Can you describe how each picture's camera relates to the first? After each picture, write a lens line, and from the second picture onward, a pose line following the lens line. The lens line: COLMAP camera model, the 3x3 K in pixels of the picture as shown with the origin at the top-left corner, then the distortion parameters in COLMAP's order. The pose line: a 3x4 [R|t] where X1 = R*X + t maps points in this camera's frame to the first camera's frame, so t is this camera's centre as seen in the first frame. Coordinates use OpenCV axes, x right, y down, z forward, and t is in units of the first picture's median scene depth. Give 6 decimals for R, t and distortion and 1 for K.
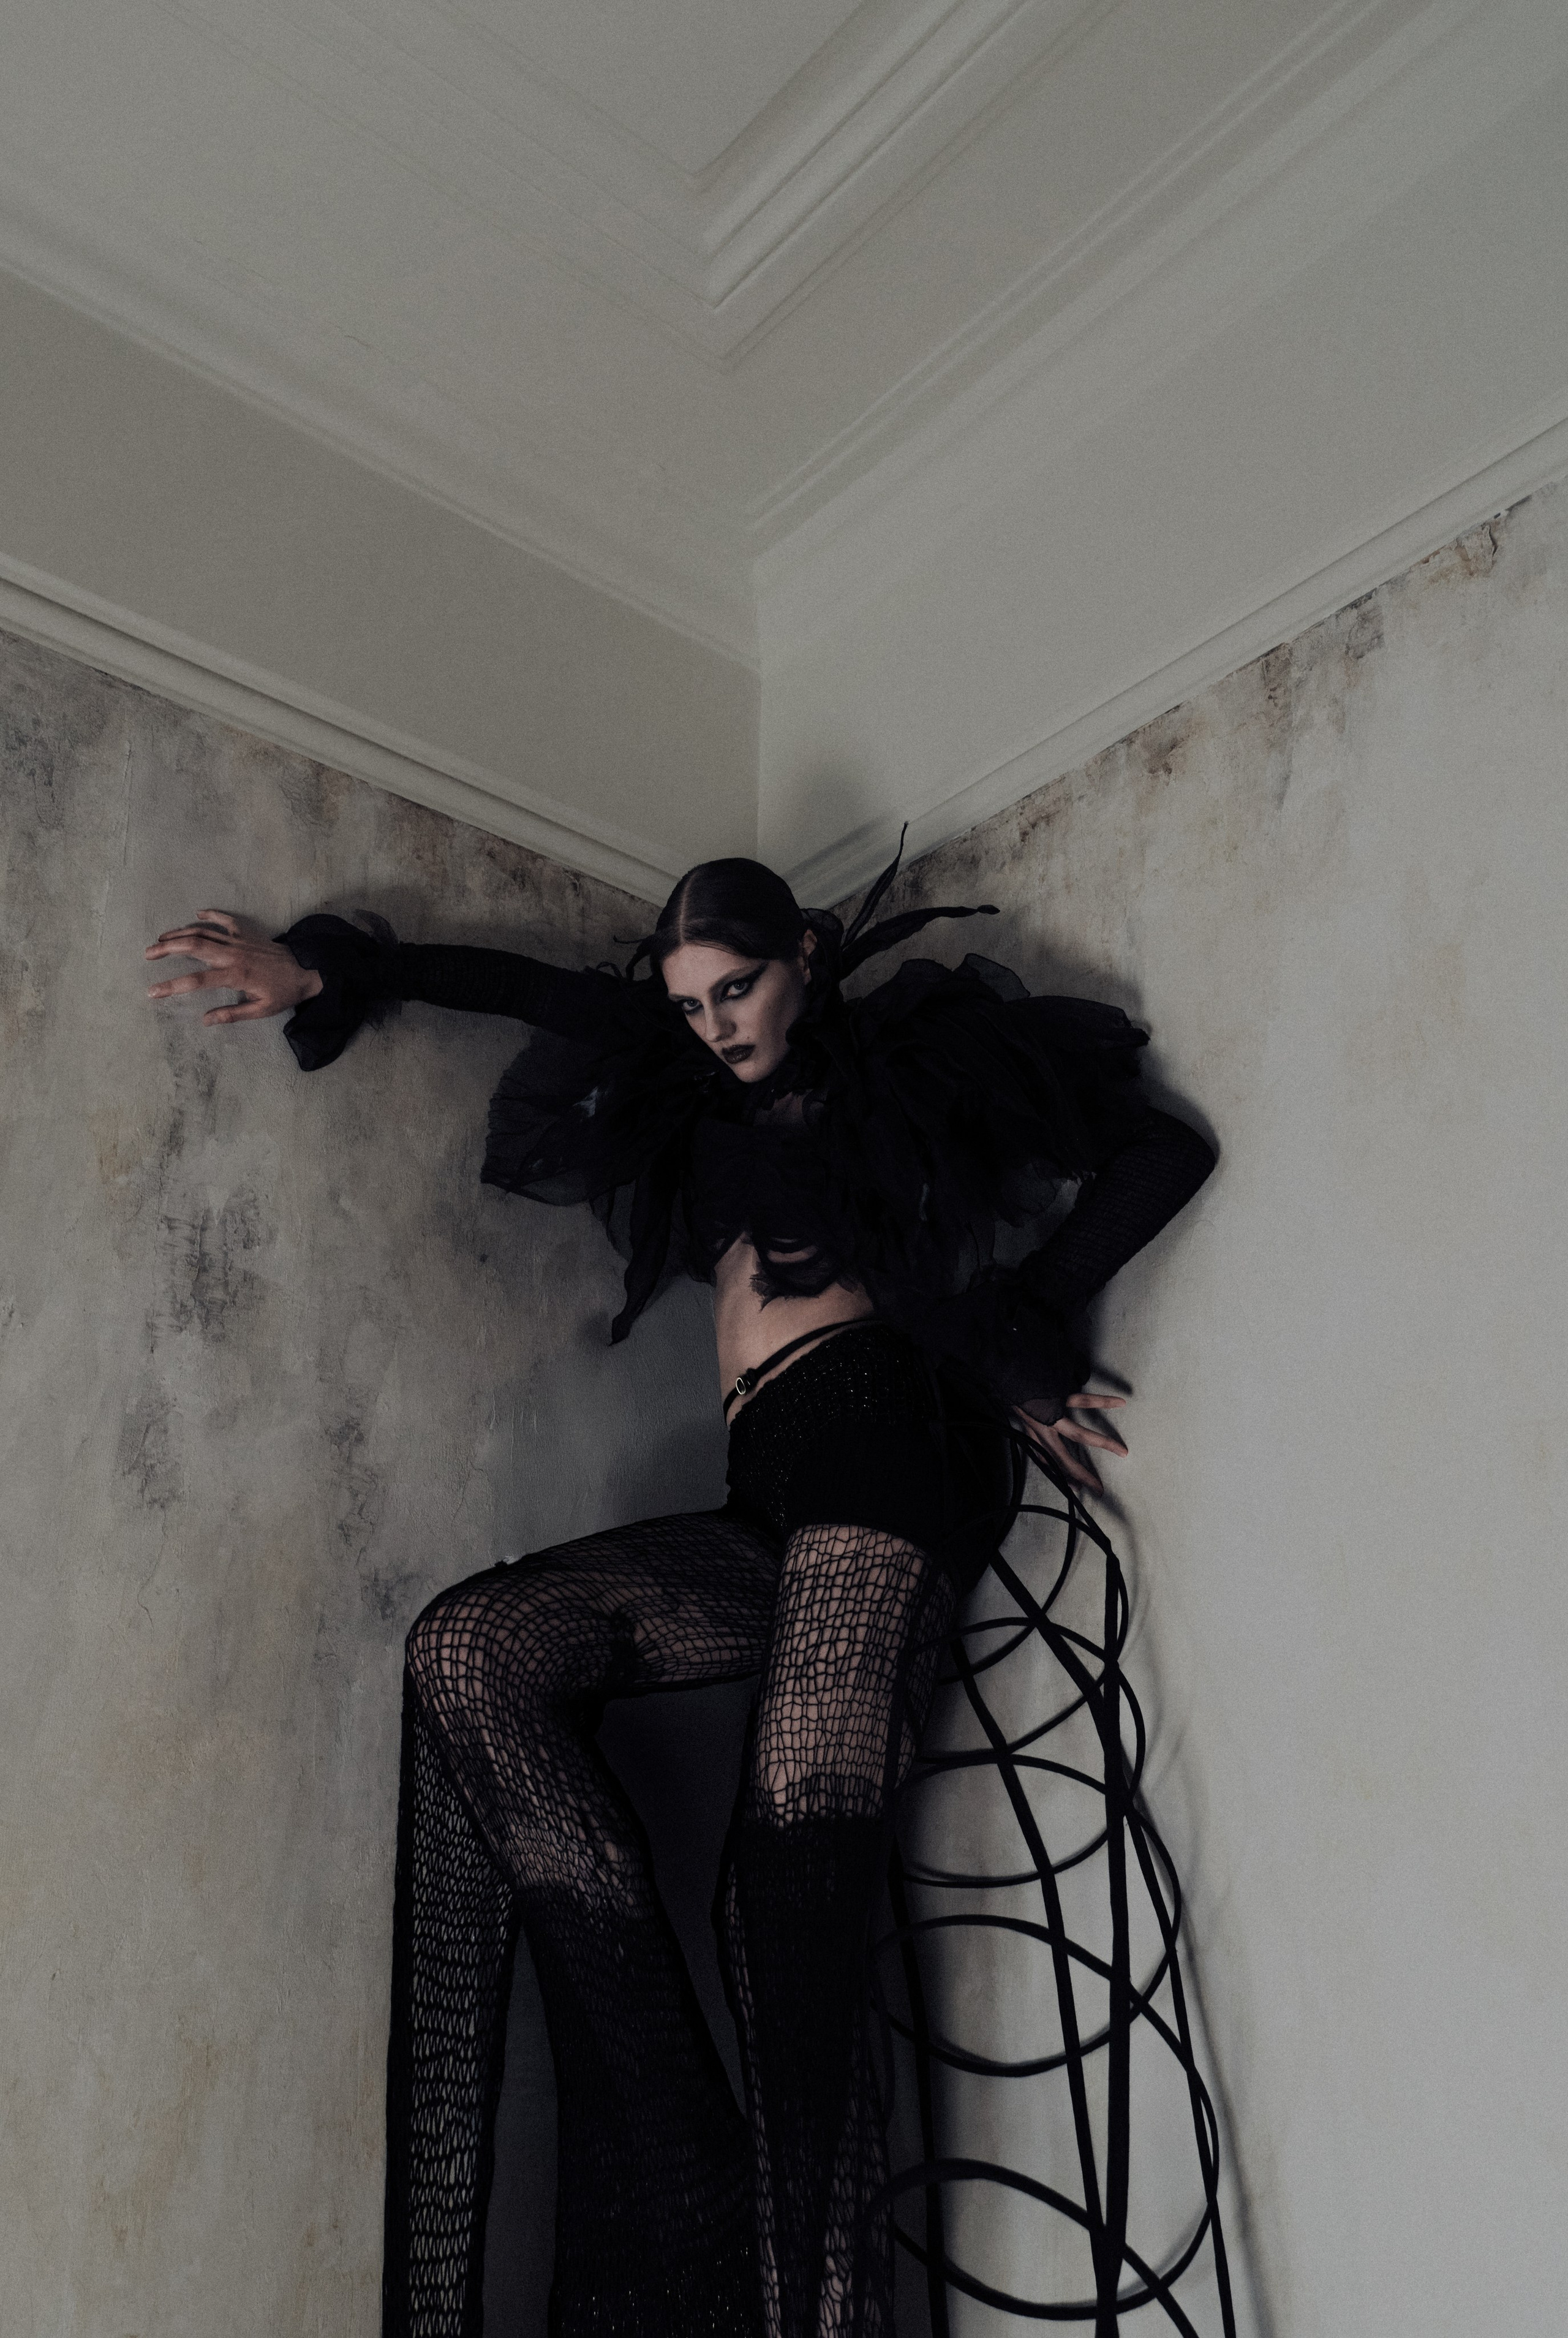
lens RADIAL K [[2059.7, 0, 738.4], [0, 2059.7, 1168.2], [0, 0, 1]] dist [0.044003, -0.000967]
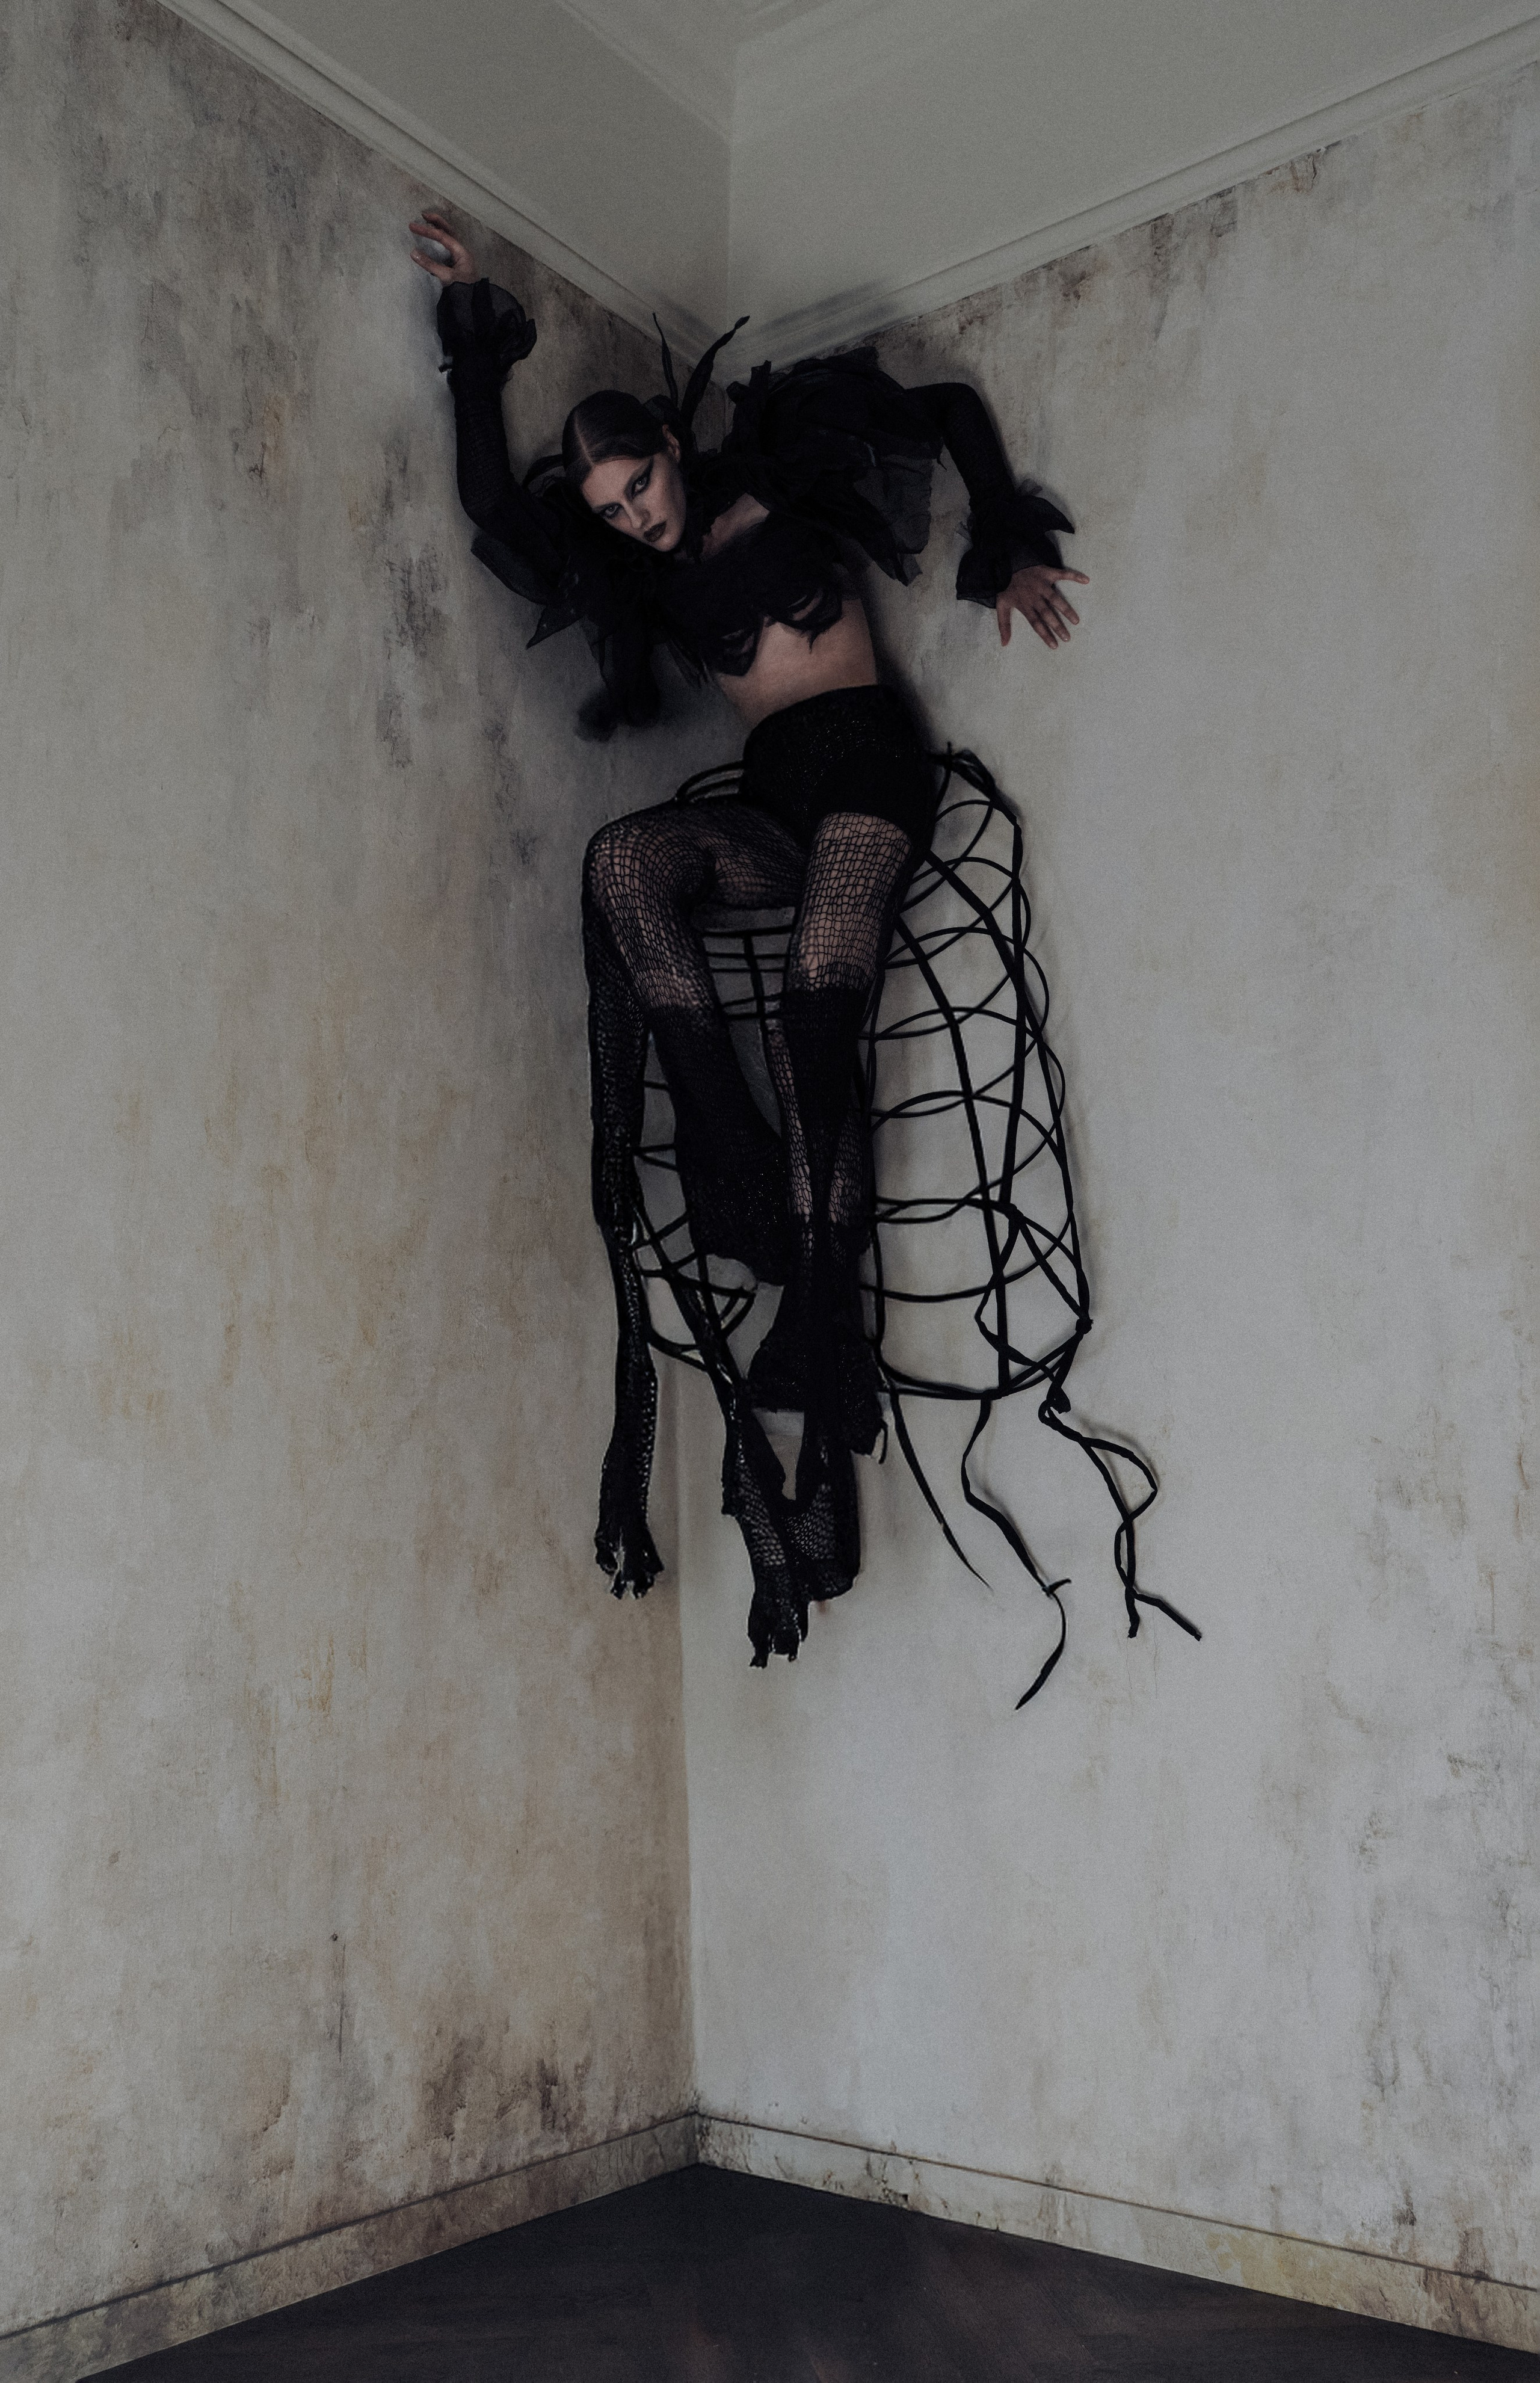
lens RADIAL K [[2240.9, 0, 845.2], [0, 2240.9, 1318.8], [0, 0, 1]] dist [0.100403, -0.041868]
pose [[0.968284, 0.005361, 0.249797, -0.360526], [-0.077474, 0.956935, 0.279775, 0.060700], [-0.237539, -0.290254, 0.926999, -0.681989]]
